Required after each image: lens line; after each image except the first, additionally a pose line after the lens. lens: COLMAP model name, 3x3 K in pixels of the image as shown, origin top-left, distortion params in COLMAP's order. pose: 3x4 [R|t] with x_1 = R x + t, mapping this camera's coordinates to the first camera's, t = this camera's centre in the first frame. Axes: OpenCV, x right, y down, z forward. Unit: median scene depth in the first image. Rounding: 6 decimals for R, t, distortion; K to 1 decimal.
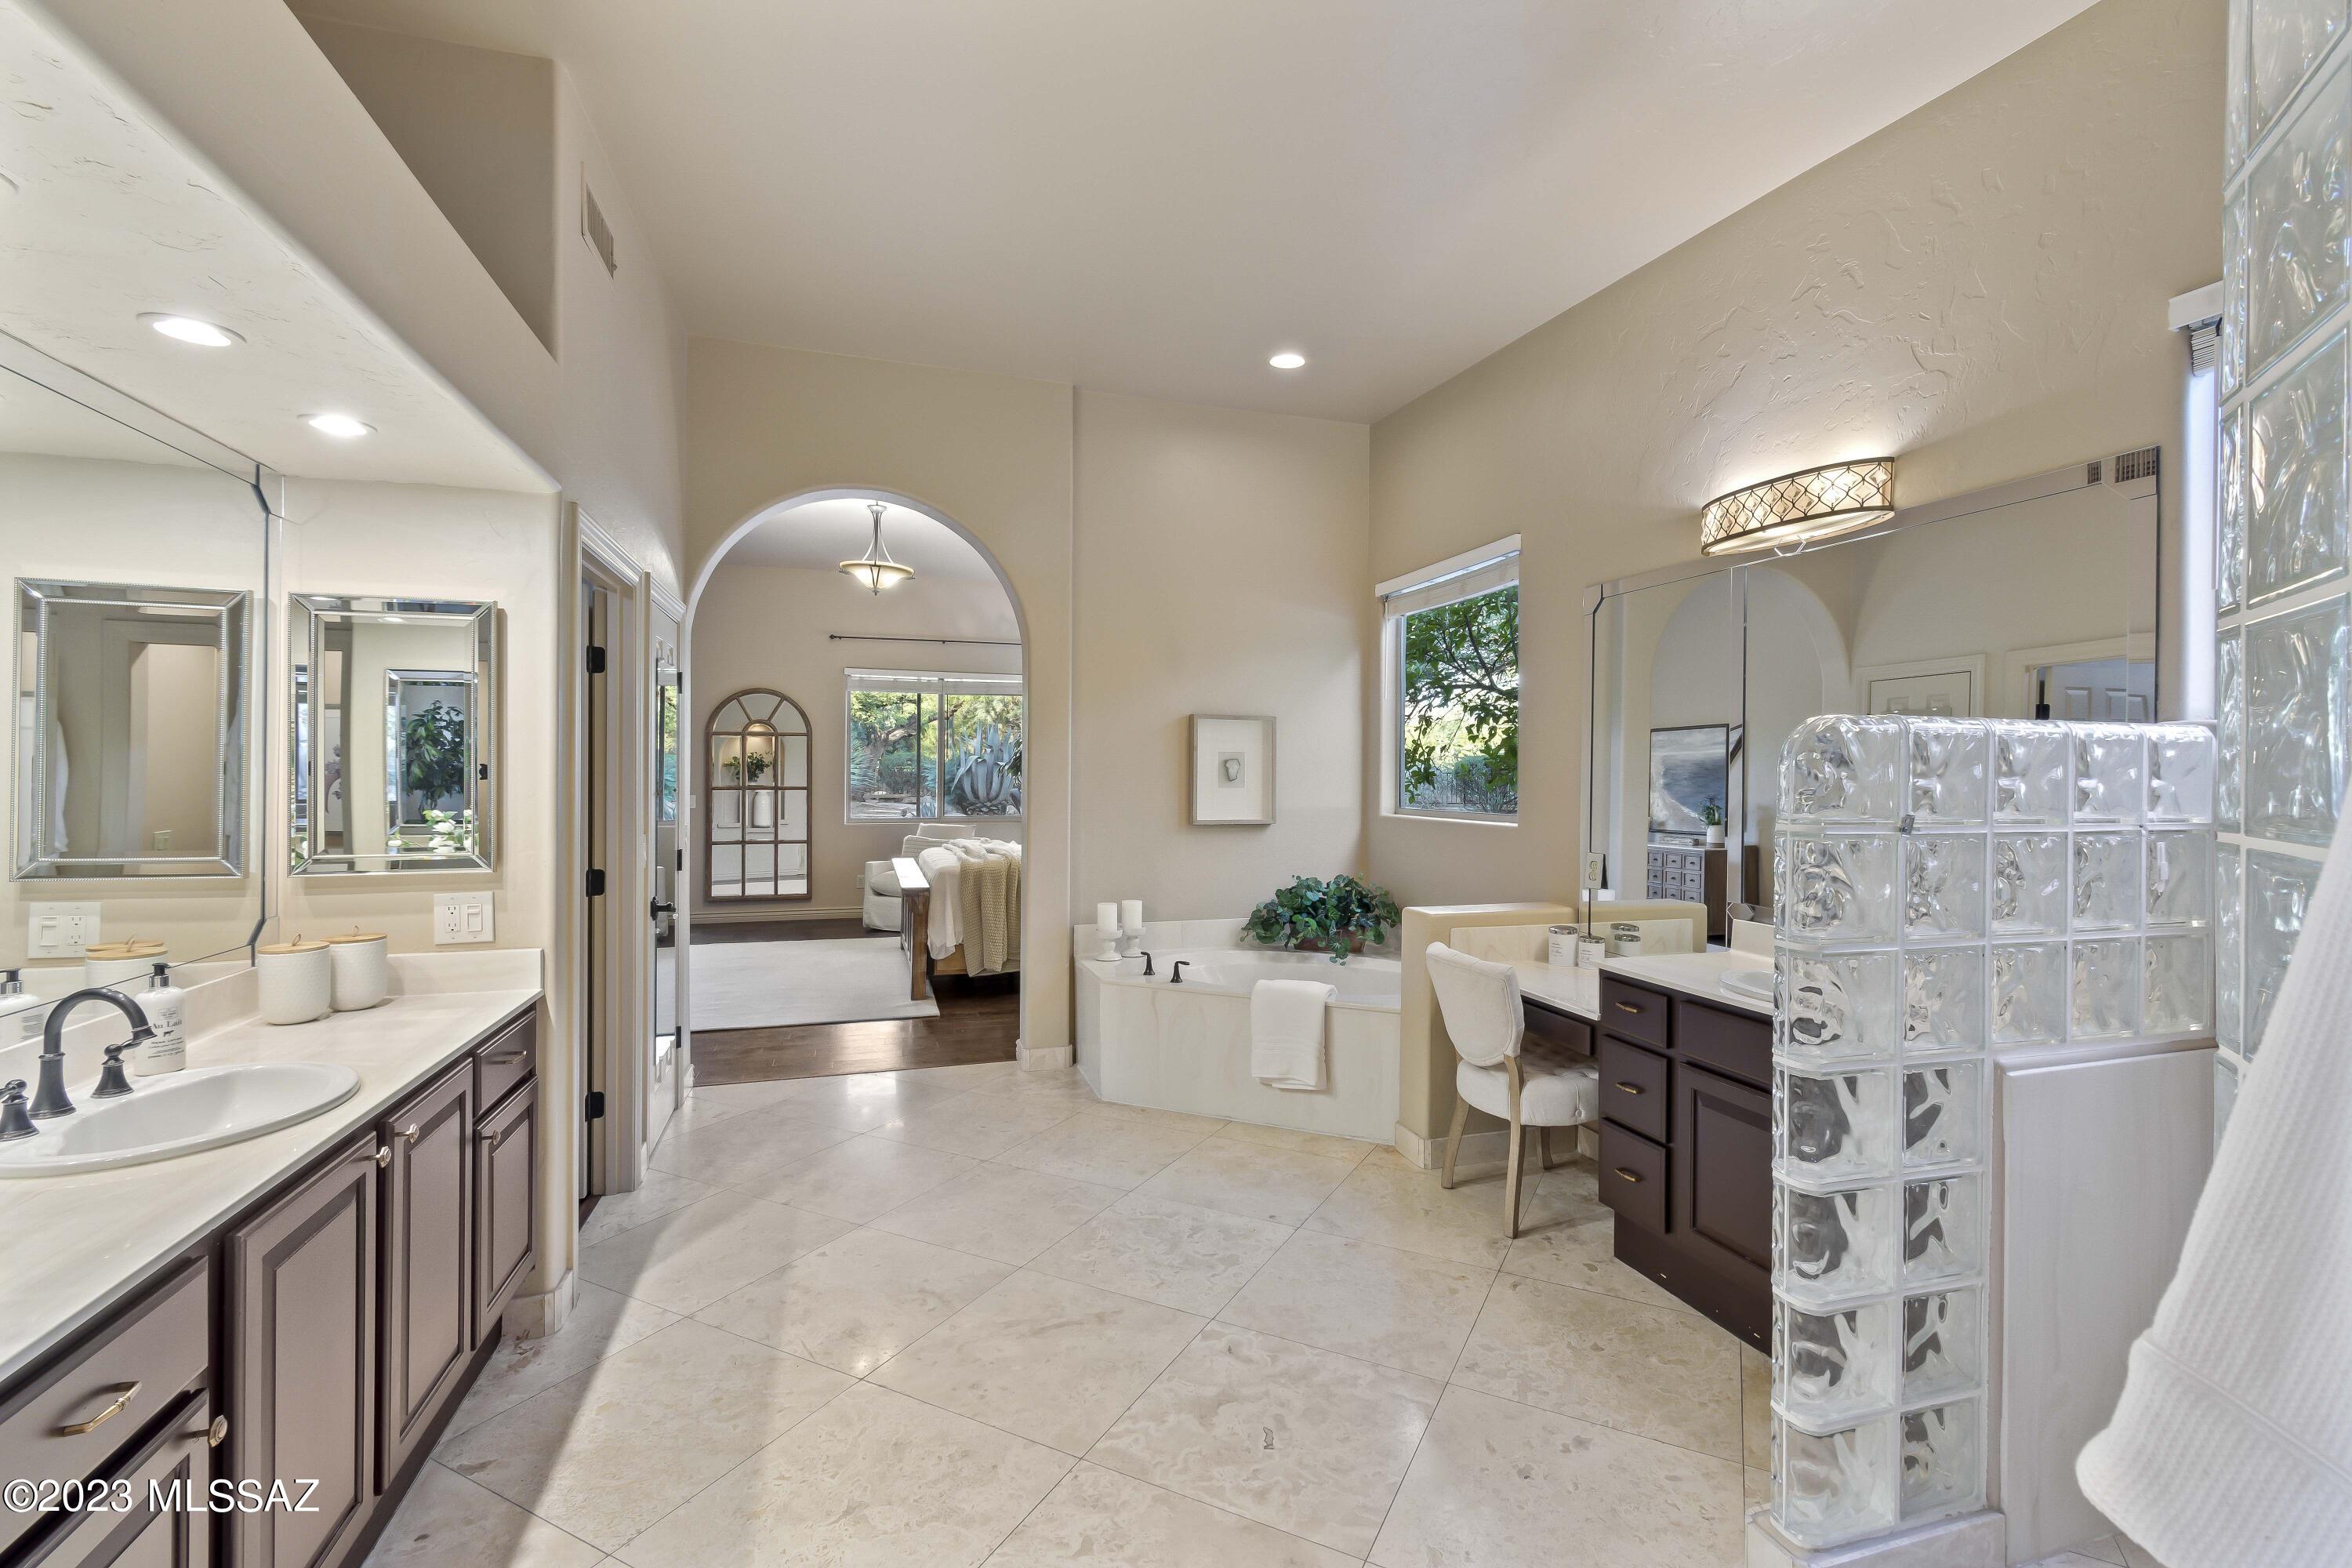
lens RADIAL K [[1052.4, 0, 1177.6], [0, 1052.4, 772.3], [0, 0, 1]] dist [0.003842, -0.003602]
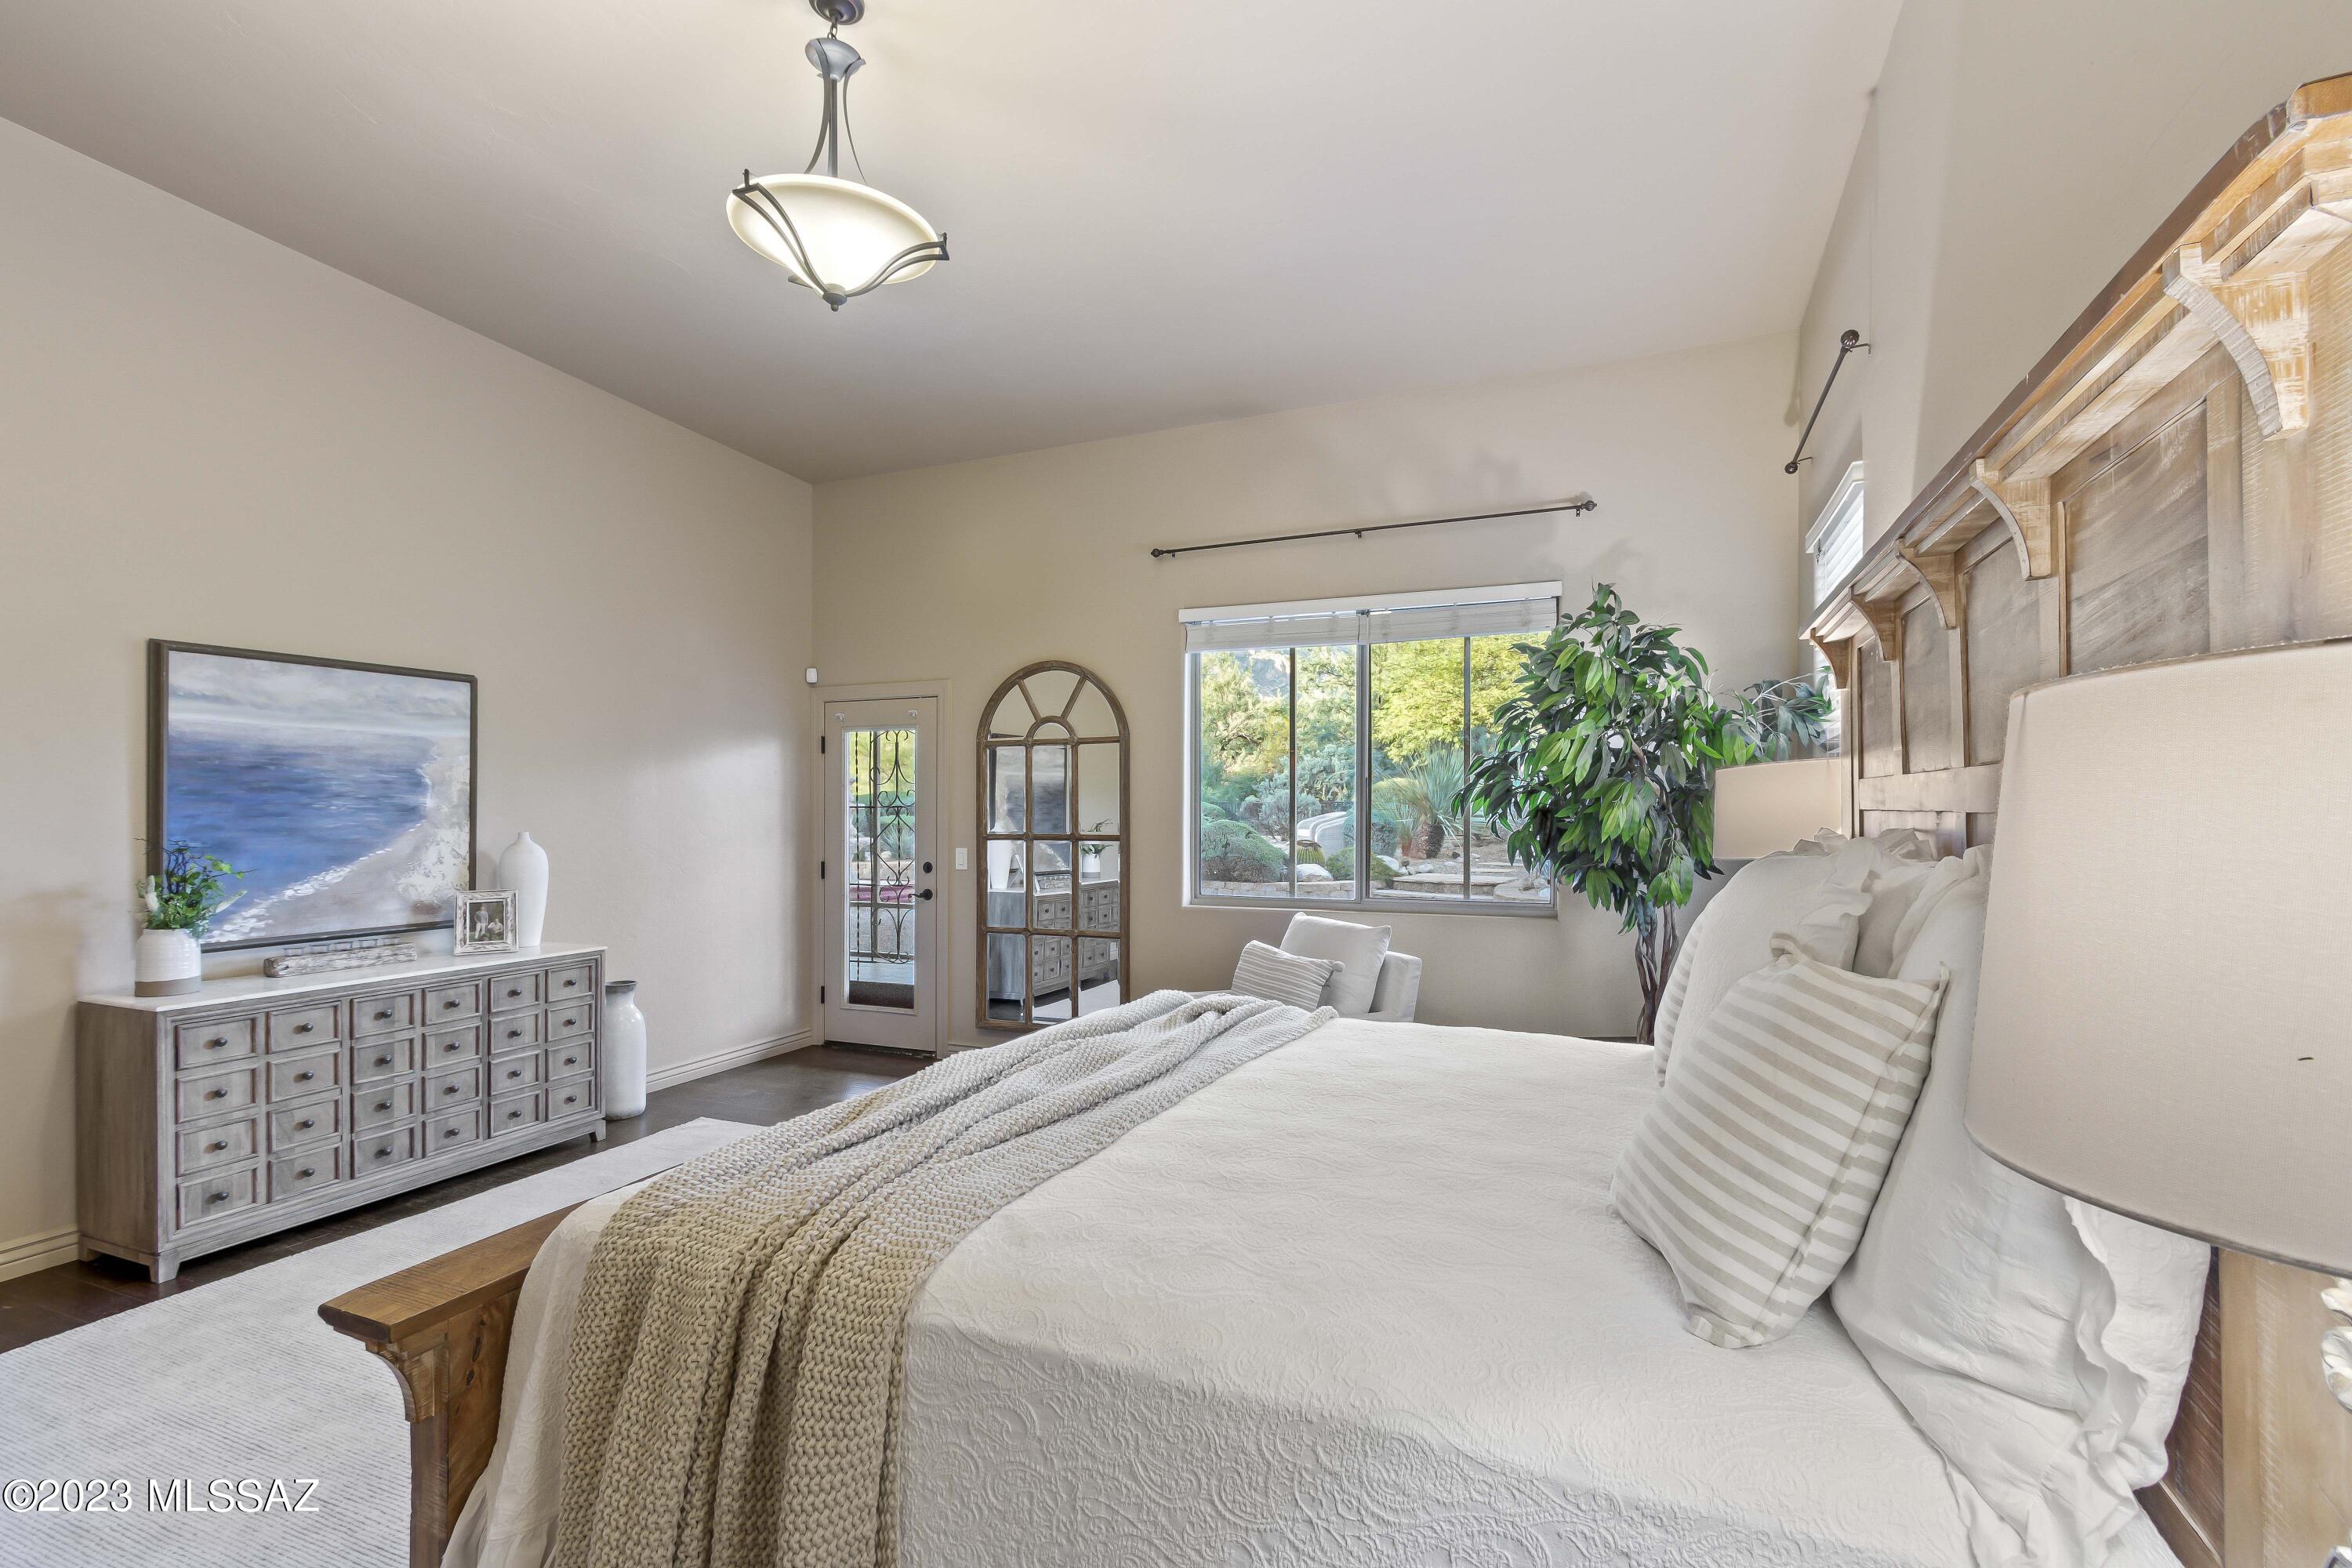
lens RADIAL K [[1052.4, 0, 1182.5], [0, 1052.4, 796.2], [0, 0, 1]] dist [0.003842, -0.003602]
pose [[0.754587, -0.016726, -0.655987, 0.086415], [0.009625, 0.999850, -0.014422, 0.004560], [0.656129, 0.004569, 0.754635, 1.880958]]
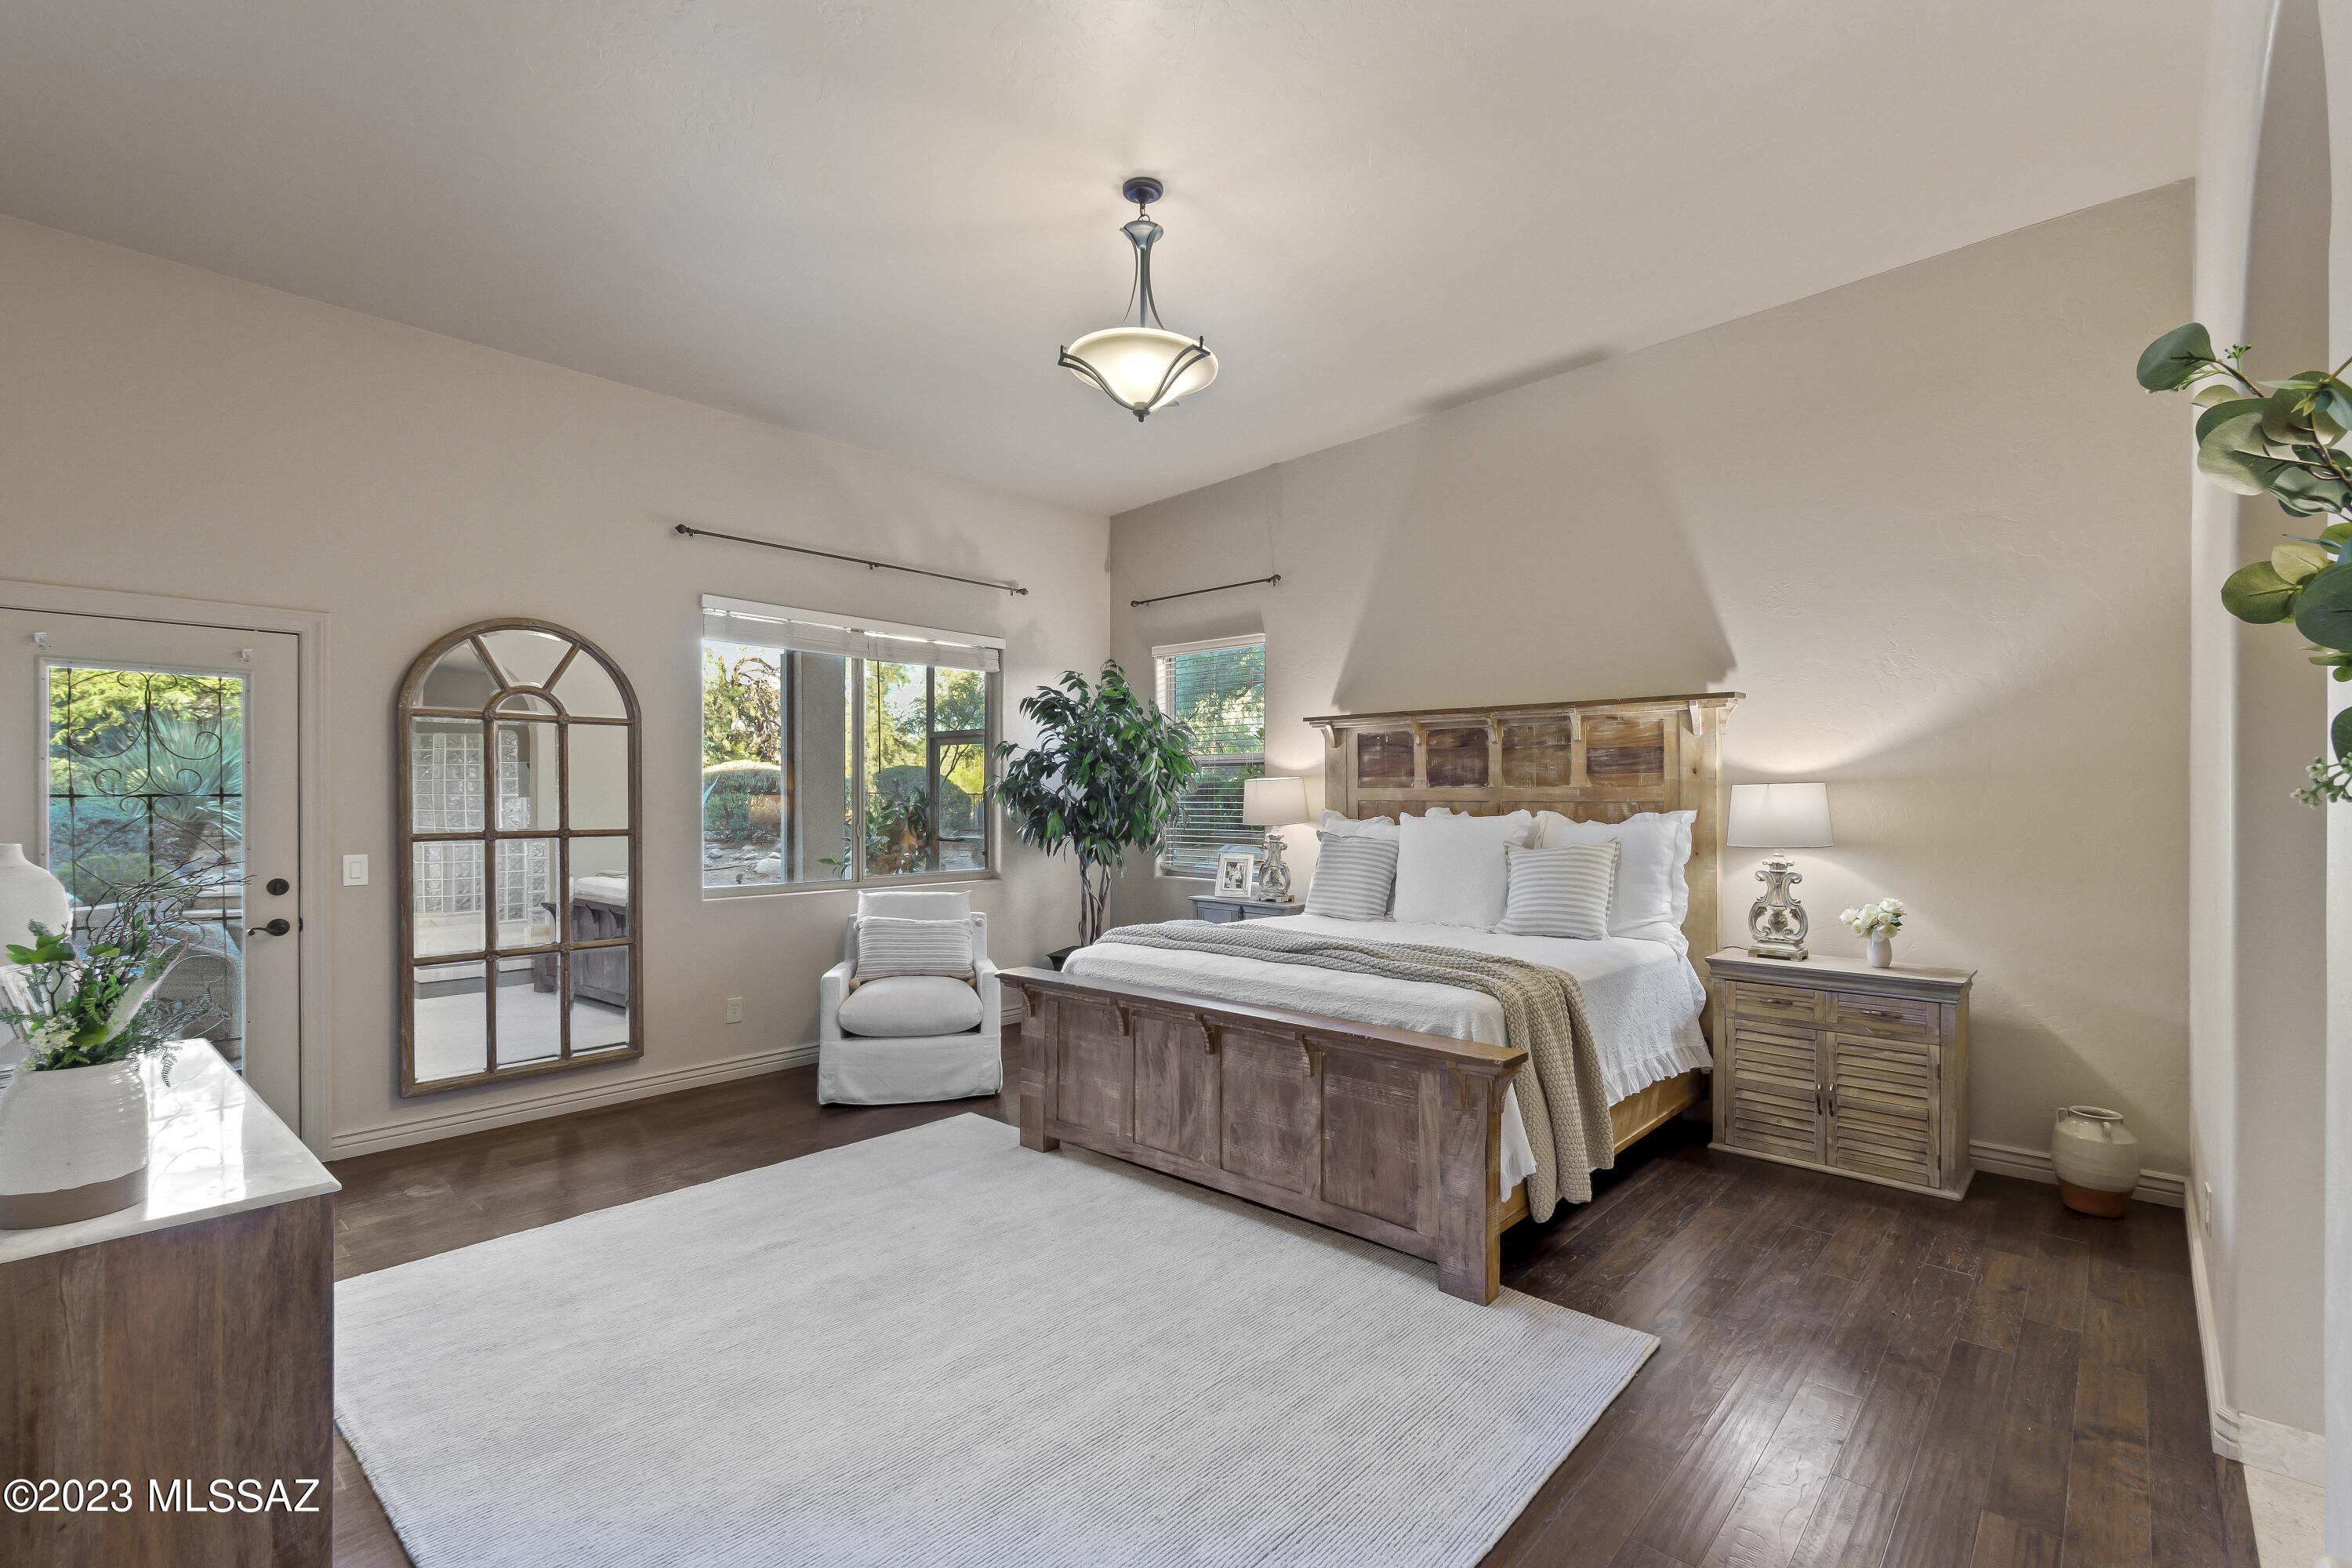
lens RADIAL K [[1052.4, 0, 1185.8], [0, 1052.4, 801.0], [0, 0, 1]] dist [0.003842, -0.003602]
pose [[0.861762, -0.010491, 0.507204, -1.163628], [0.004264, 0.999901, 0.013438, -0.015096], [-0.507295, -0.009417, 0.861721, 1.372841]]
